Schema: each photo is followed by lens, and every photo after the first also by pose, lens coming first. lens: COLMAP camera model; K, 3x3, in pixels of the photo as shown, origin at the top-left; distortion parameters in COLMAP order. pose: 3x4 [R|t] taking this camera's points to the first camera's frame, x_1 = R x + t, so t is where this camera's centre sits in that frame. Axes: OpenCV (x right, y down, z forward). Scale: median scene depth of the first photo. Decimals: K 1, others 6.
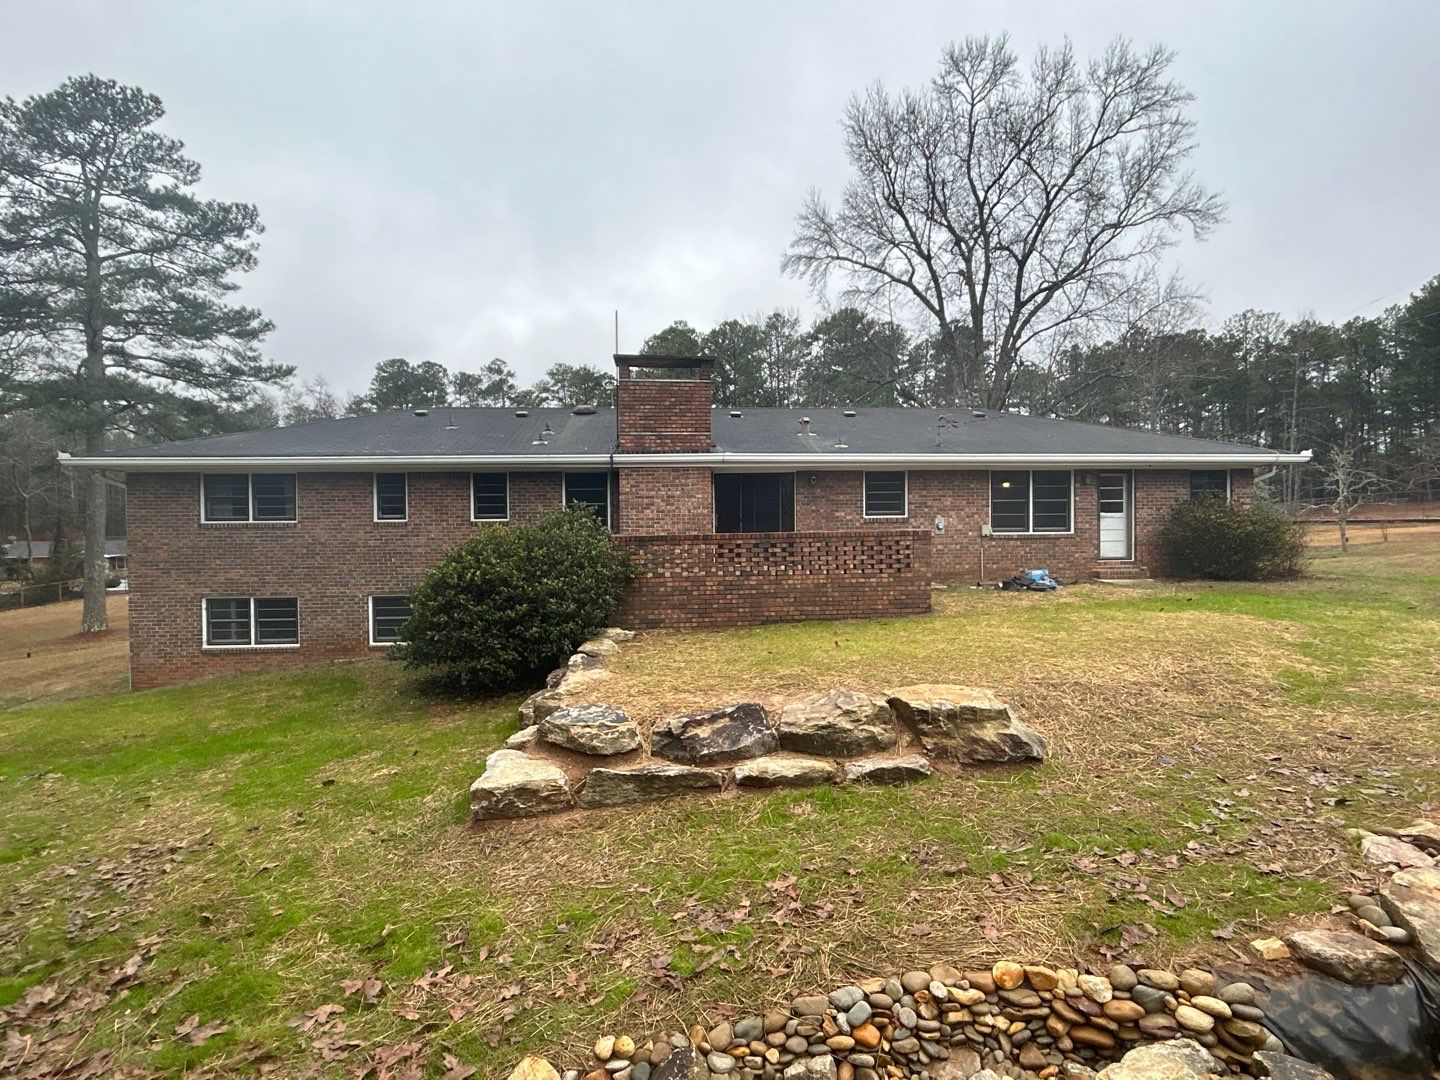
lens RADIAL K [[728.6, 0, 720.0], [0, 728.6, 540.0], [0, 0, 1]] dist [-0.001998, -0.000395]
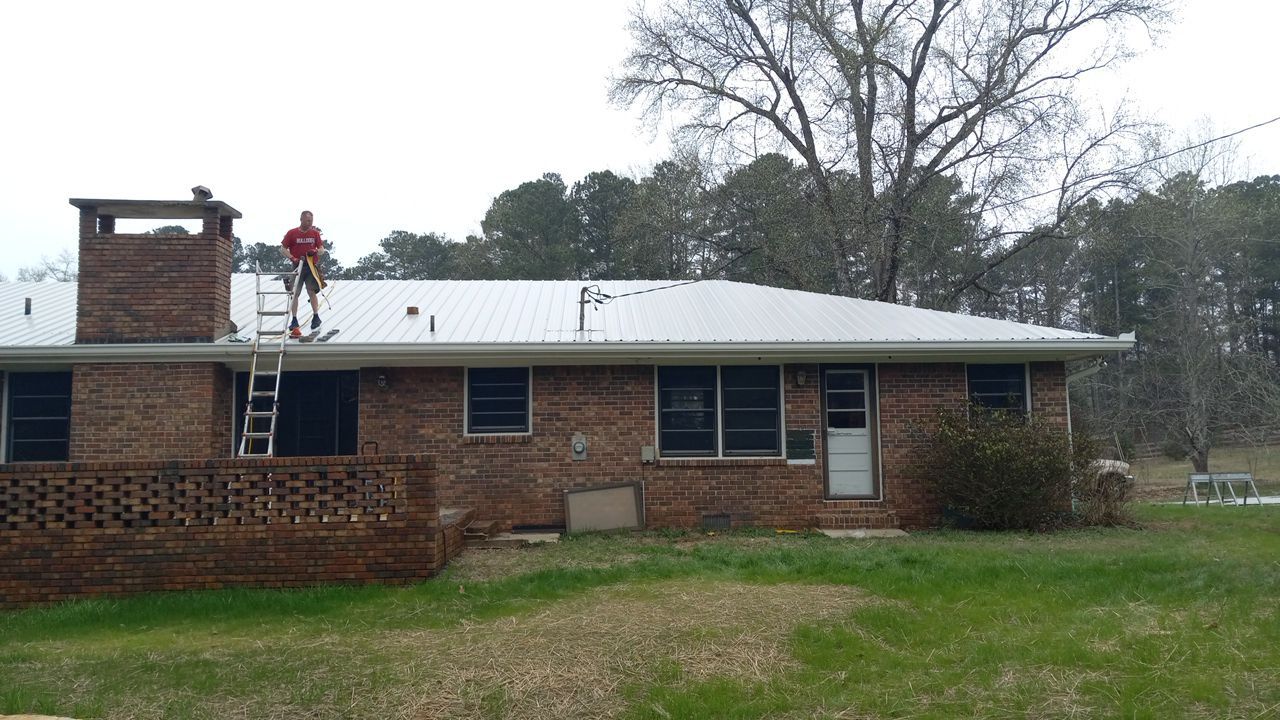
lens RADIAL K [[997.2, 0, 640.0], [0, 997.2, 360.0], [0, 0, 1]] dist [0.137459, -0.280517]
pose [[0.999726, -0.005238, -0.022811, 0.378746], [0.002691, 0.993896, -0.110290, 0.001781], [0.023250, 0.110198, 0.993638, 0.076662]]
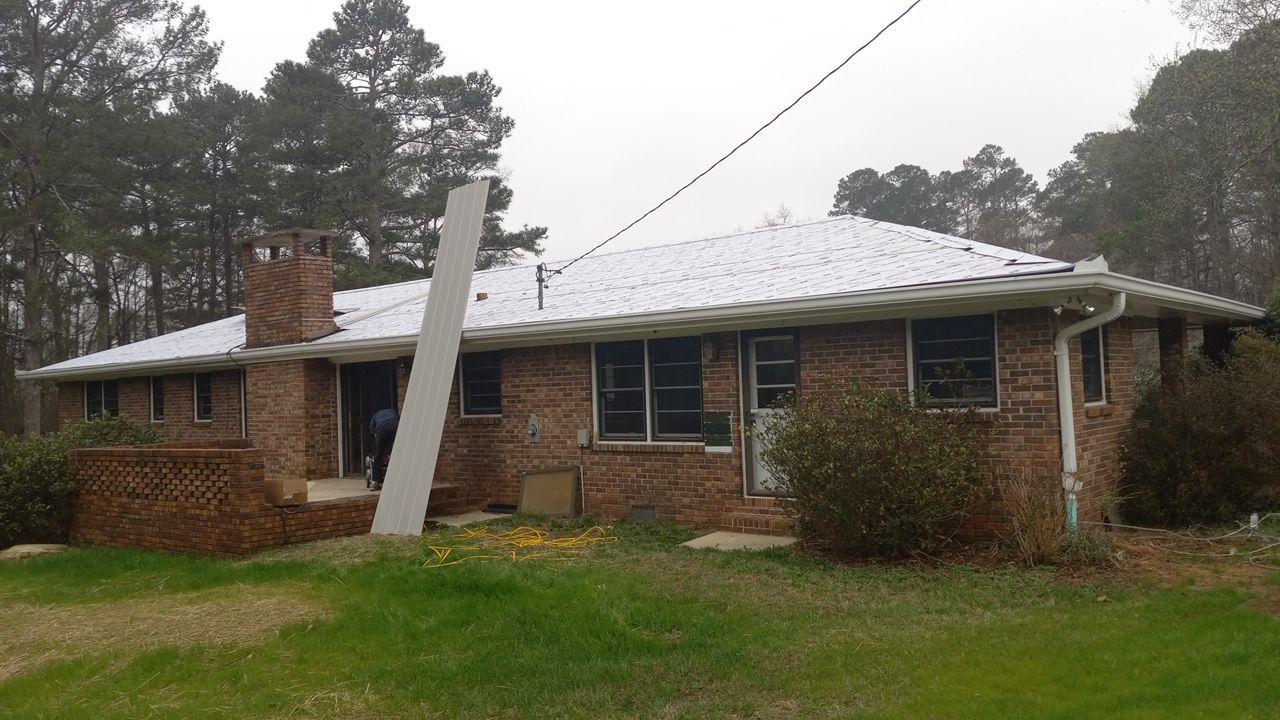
lens RADIAL K [[997.2, 0, 640.0], [0, 997.2, 360.0], [0, 0, 1]] dist [0.137459, -0.280517]
pose [[0.726044, -0.035650, -0.686724, 1.000723], [0.013635, 0.999205, -0.037455, -0.047769], [0.687514, 0.017830, 0.725953, 0.400954]]
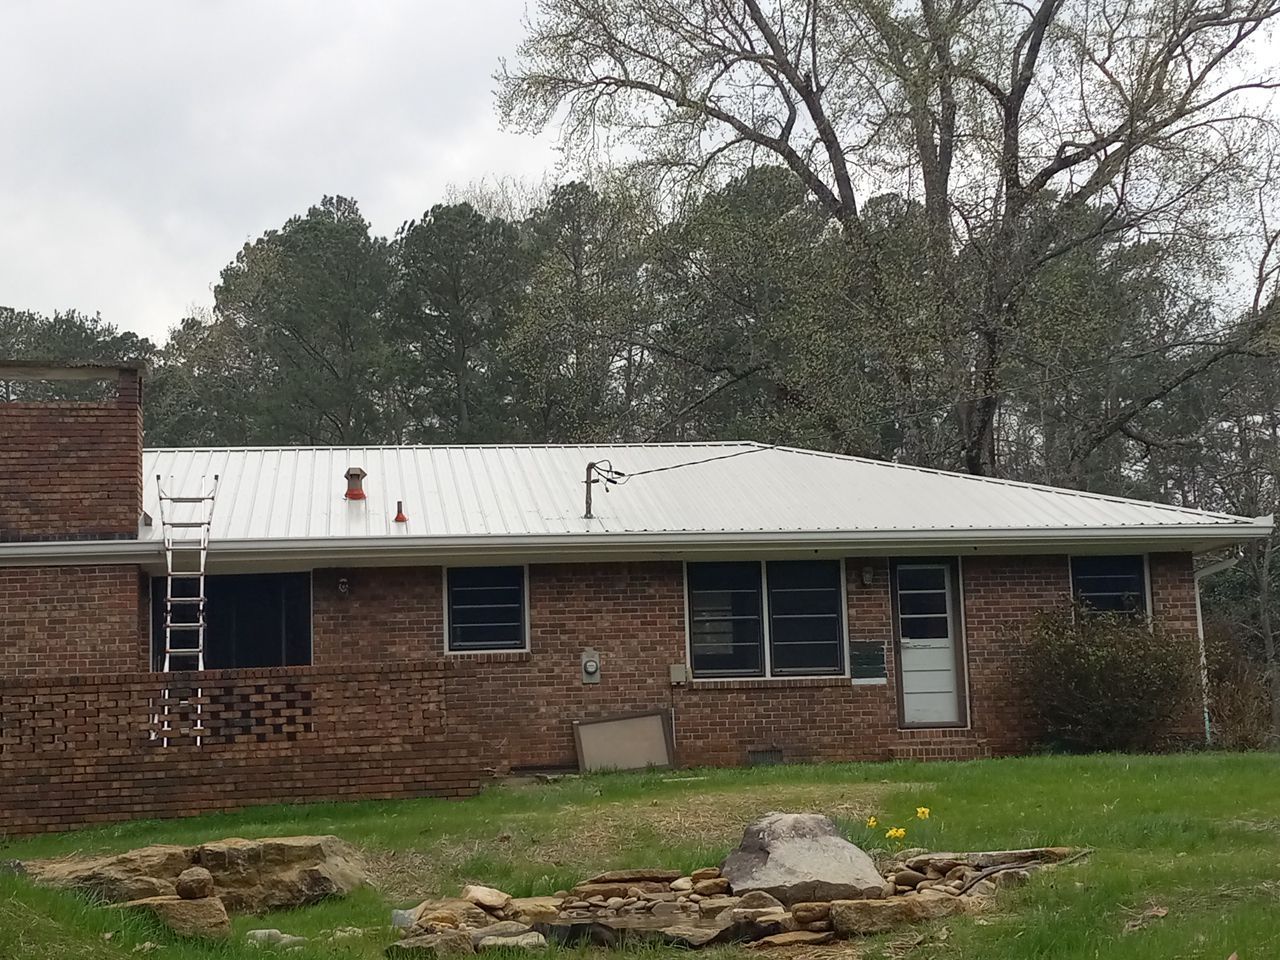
lens RADIAL K [[2174.7, 0, 640.0], [0, 2174.7, 480.0], [0, 0, 1]] dist [0.211231, -0.042512]
pose [[0.998093, -0.014510, 0.060006, 0.244047], [0.023368, 0.988461, -0.149665, 0.083499], [-0.057142, 0.150782, 0.986914, -0.584142]]
